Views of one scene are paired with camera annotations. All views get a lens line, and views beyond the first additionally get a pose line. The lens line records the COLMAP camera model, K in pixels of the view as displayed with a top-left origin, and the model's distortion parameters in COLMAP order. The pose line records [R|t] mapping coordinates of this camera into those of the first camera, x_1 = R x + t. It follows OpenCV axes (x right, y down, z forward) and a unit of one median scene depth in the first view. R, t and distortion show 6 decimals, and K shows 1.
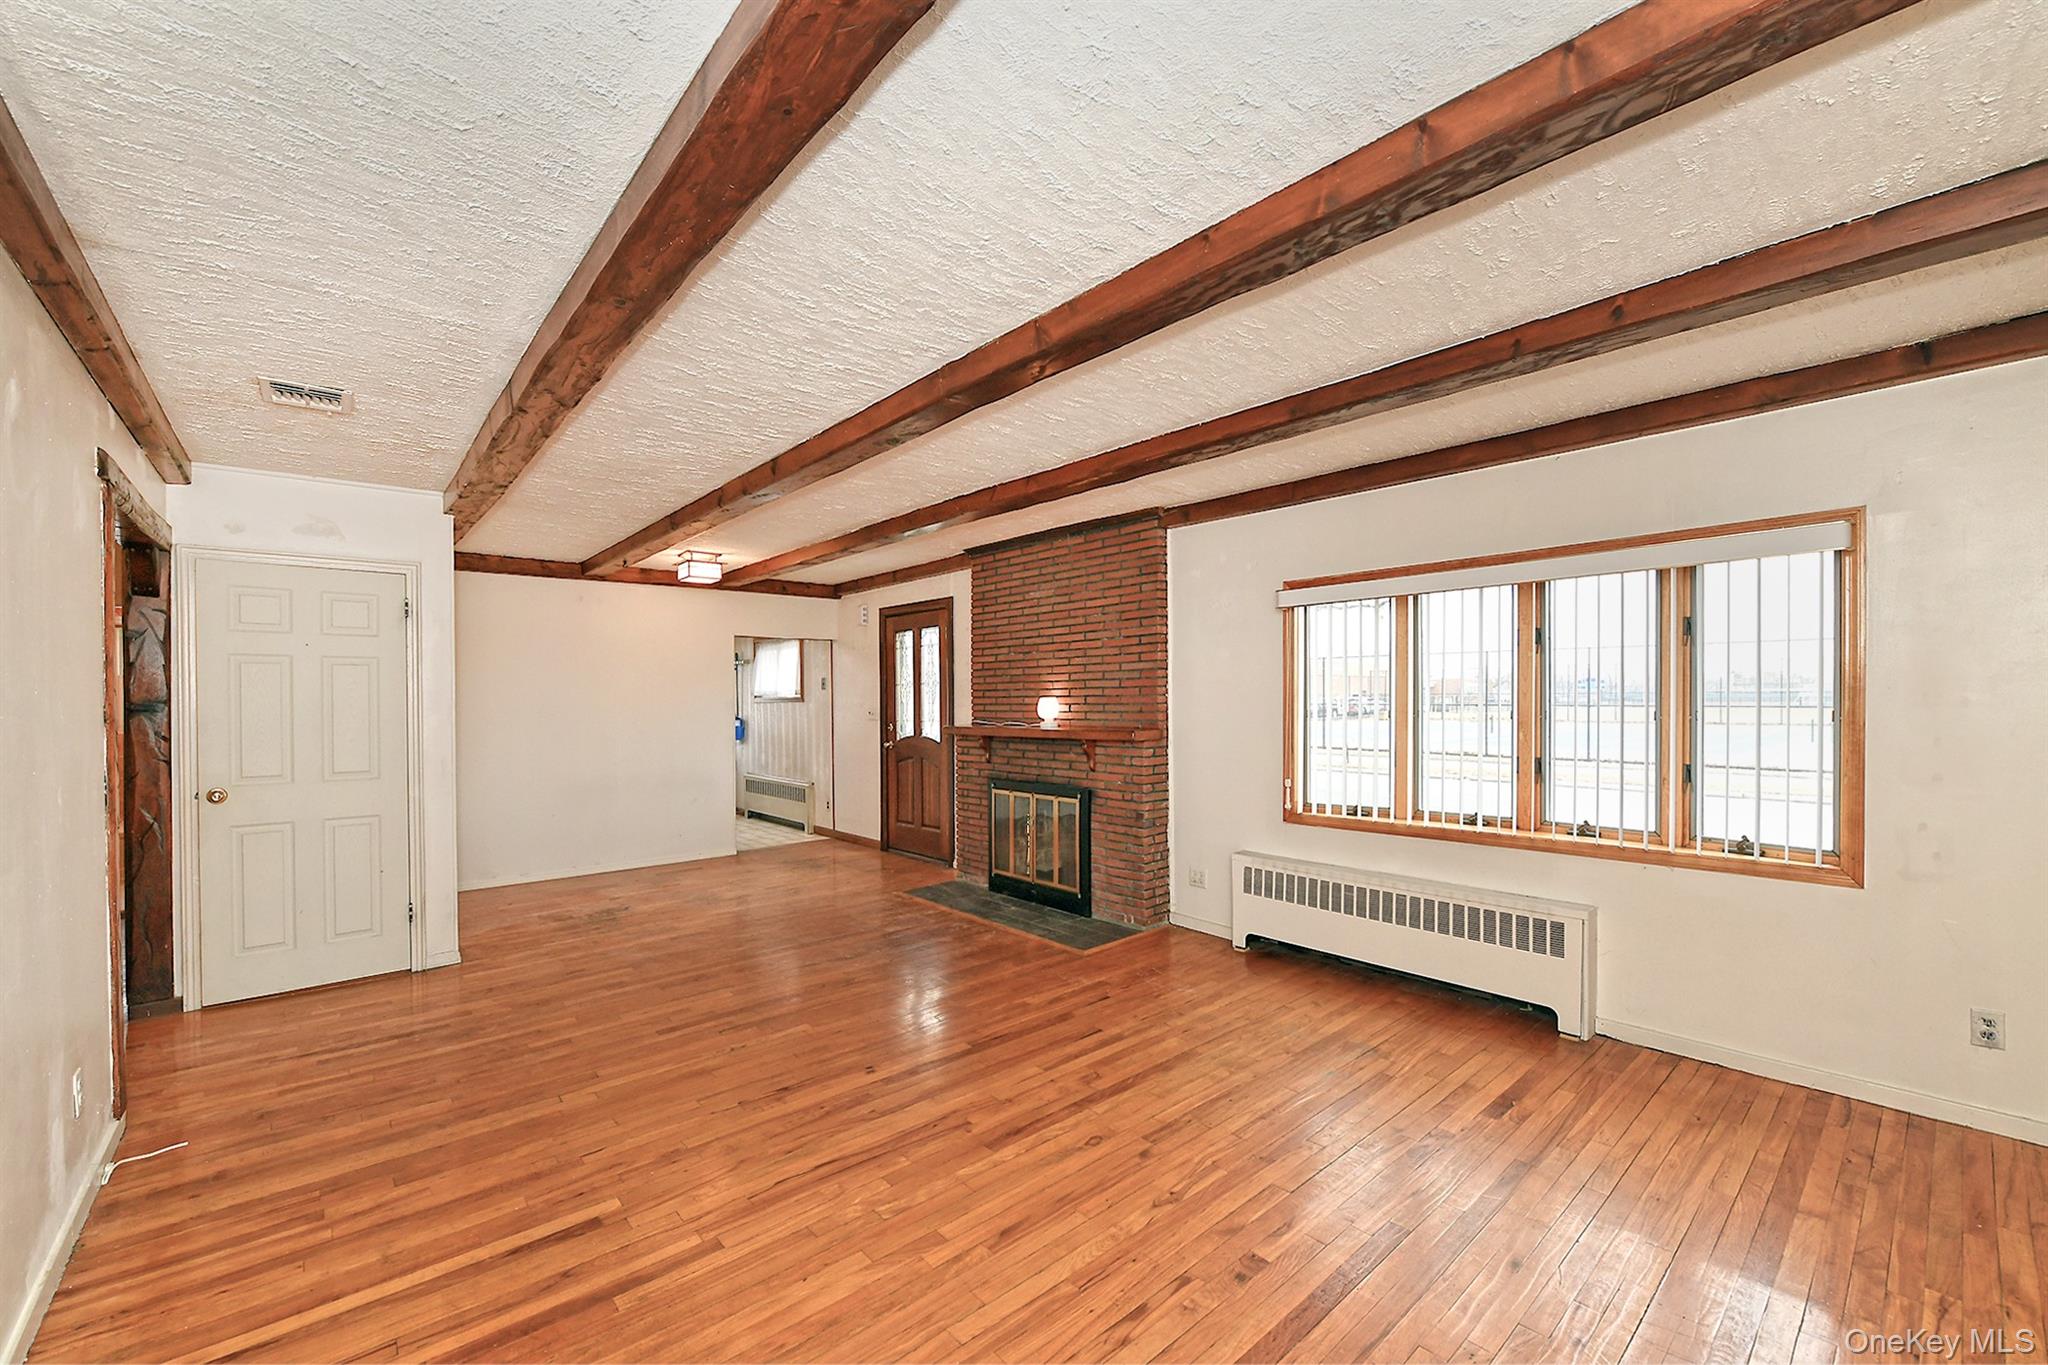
lens RADIAL K [[805.7, 0, 1030.3], [0, 805.7, 680.2], [0, 0, 1]] dist [-0.002070, -0.000259]
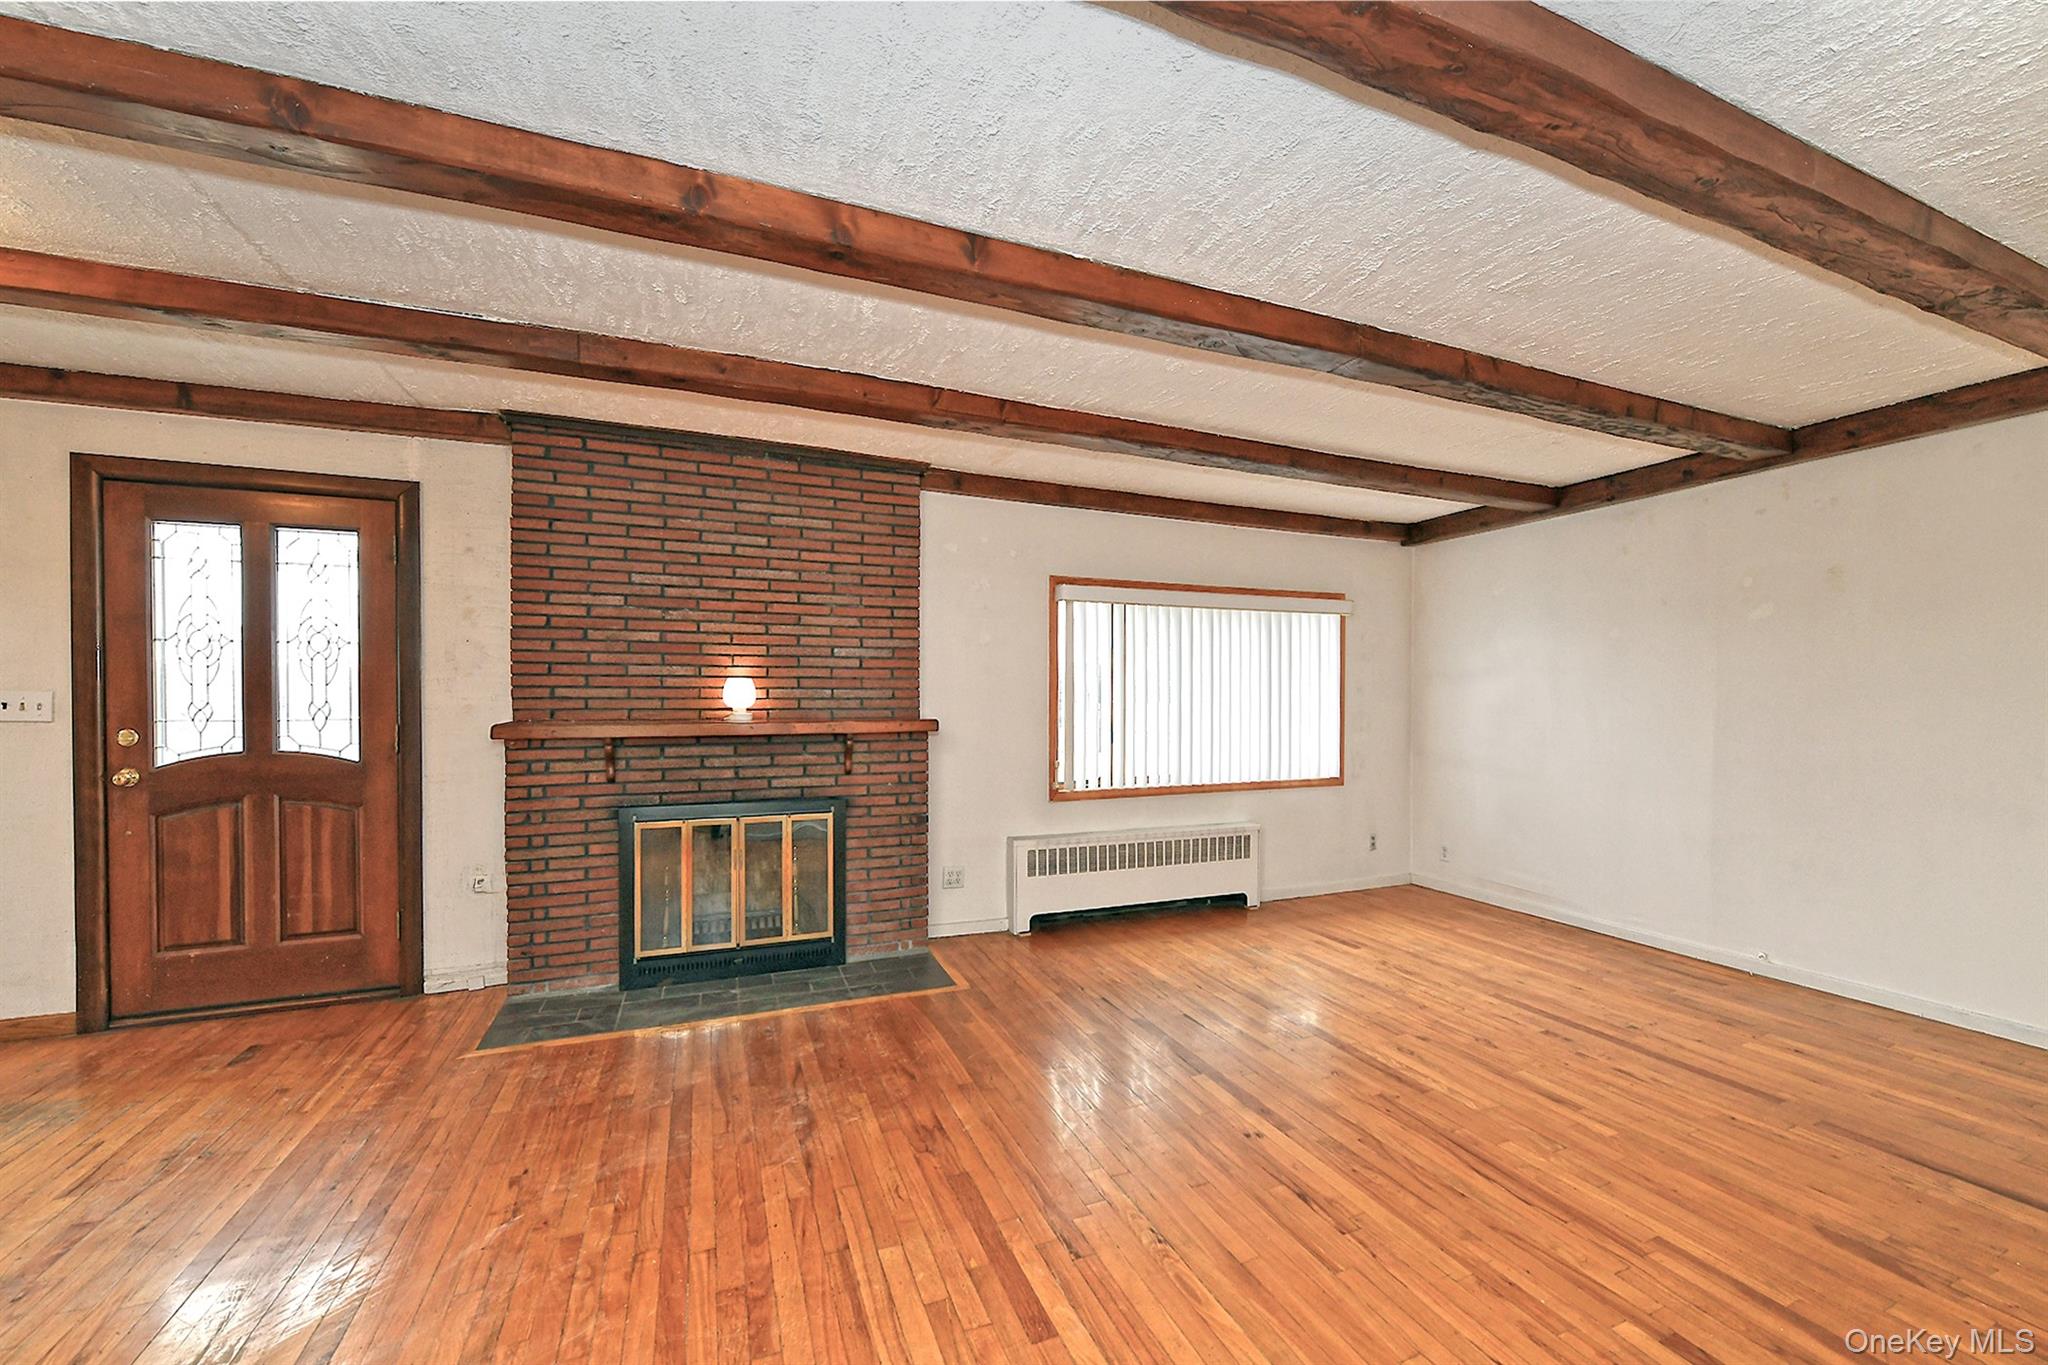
lens RADIAL K [[835.8, 0, 1050.6], [0, 835.8, 686.0], [0, 0, 1]] dist [-0.009593, -0.000963]
pose [[0.310597, 0.024256, 0.950232, -0.645534], [-0.026296, 0.999511, -0.016919, 0.037397], [-0.950178, -0.019732, 0.311083, 0.580185]]
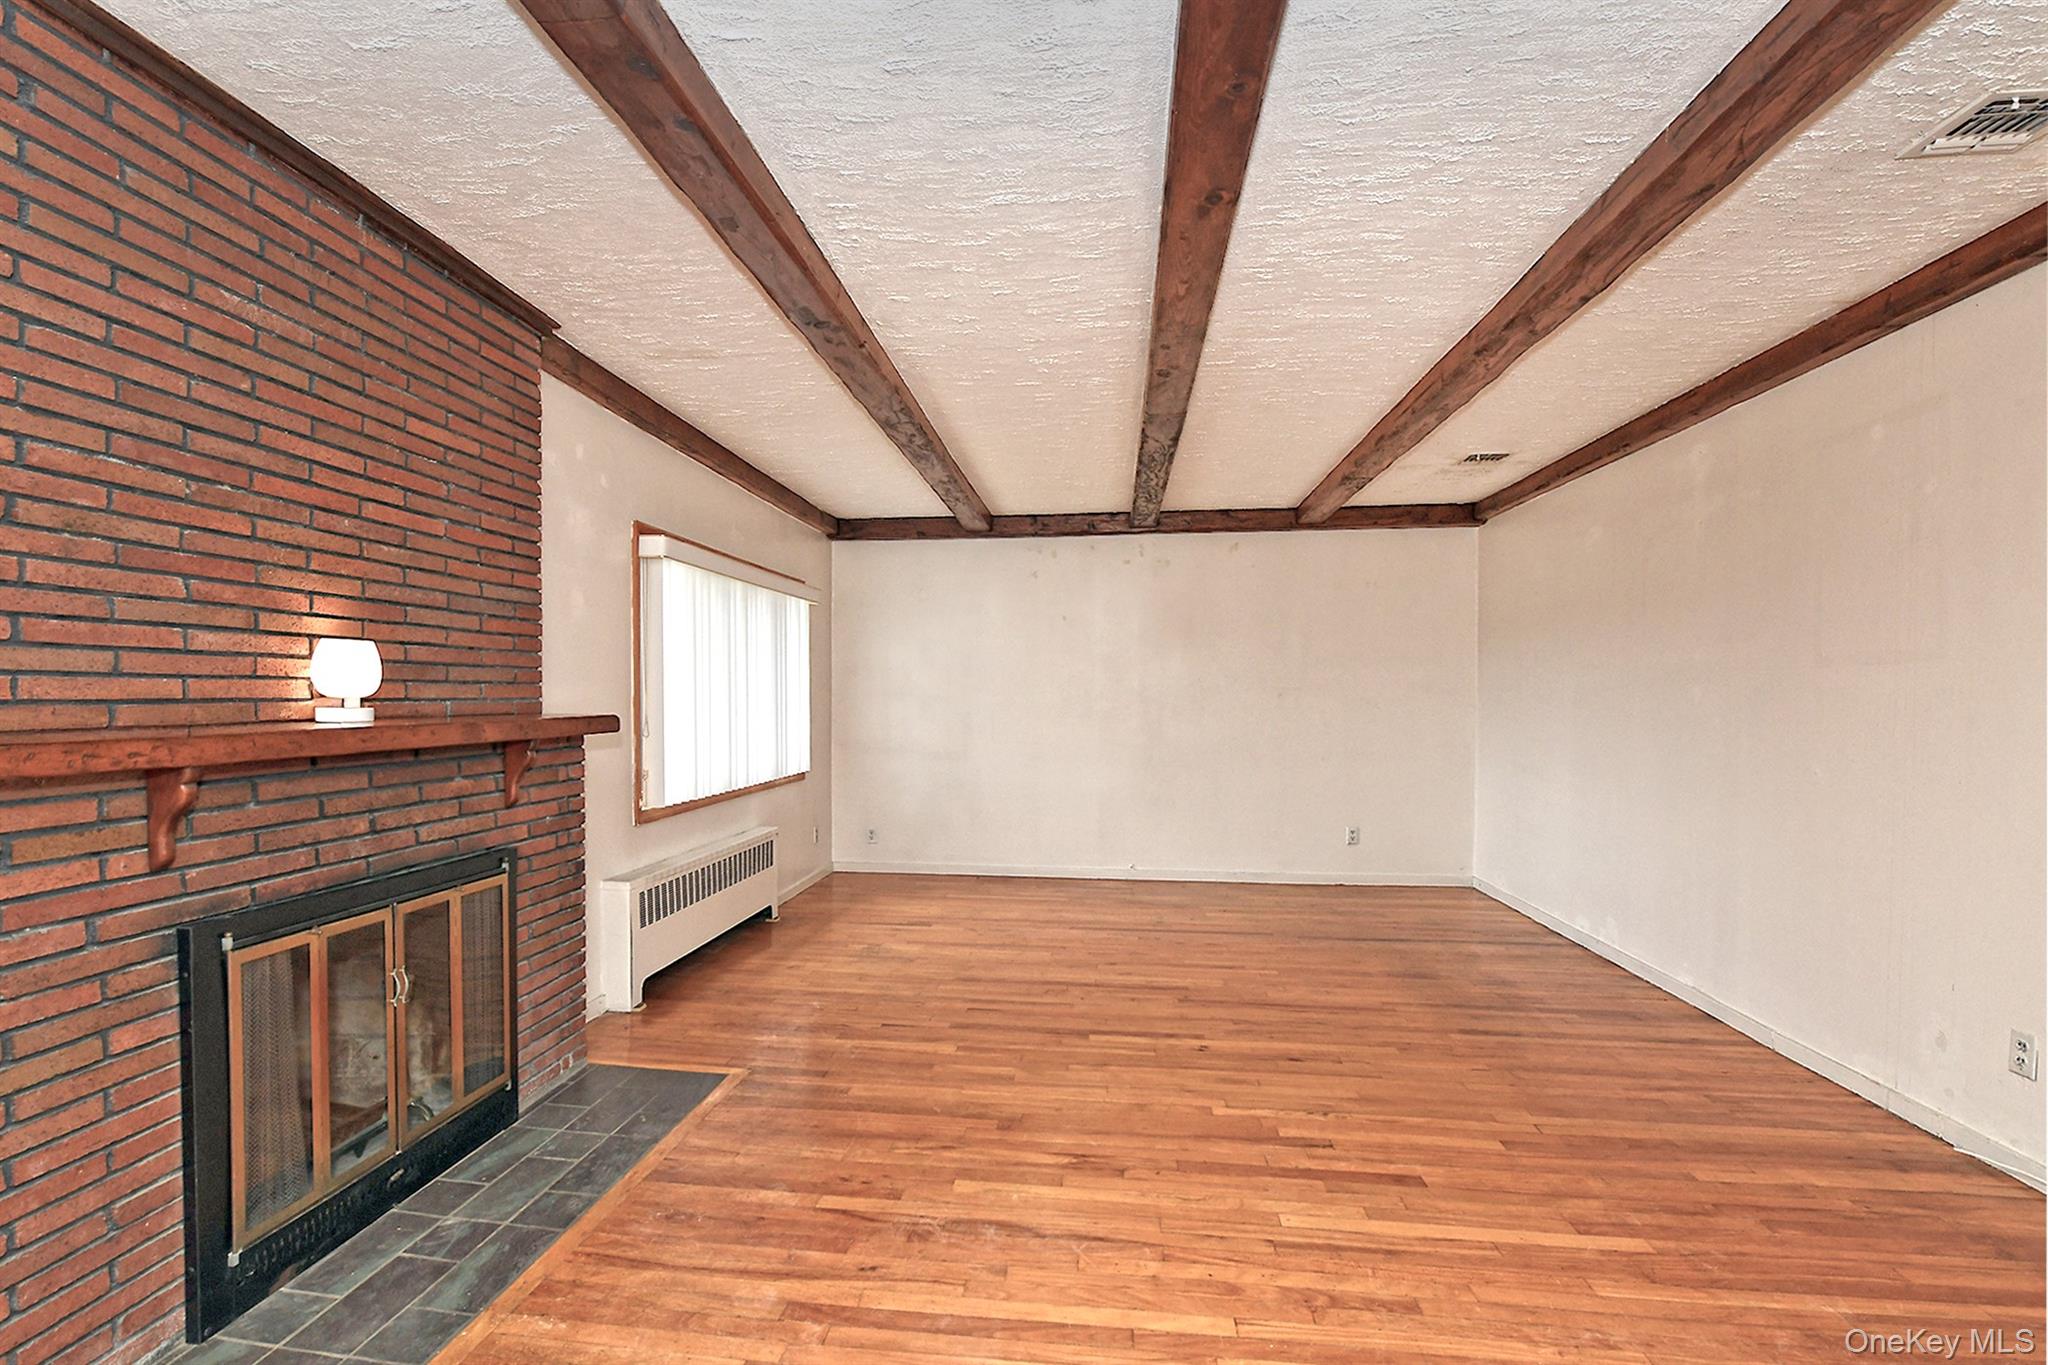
lens RADIAL K [[933.4, 0, 1024.0], [0, 933.4, 682.5], [0, 0, 1]] dist [-0.008849, -0.000526]
pose [[-0.673860, 0.019908, 0.738591, -0.540293], [-0.012326, 0.999195, -0.038178, 0.058958], [-0.738756, -0.034831, -0.673072, 1.175957]]
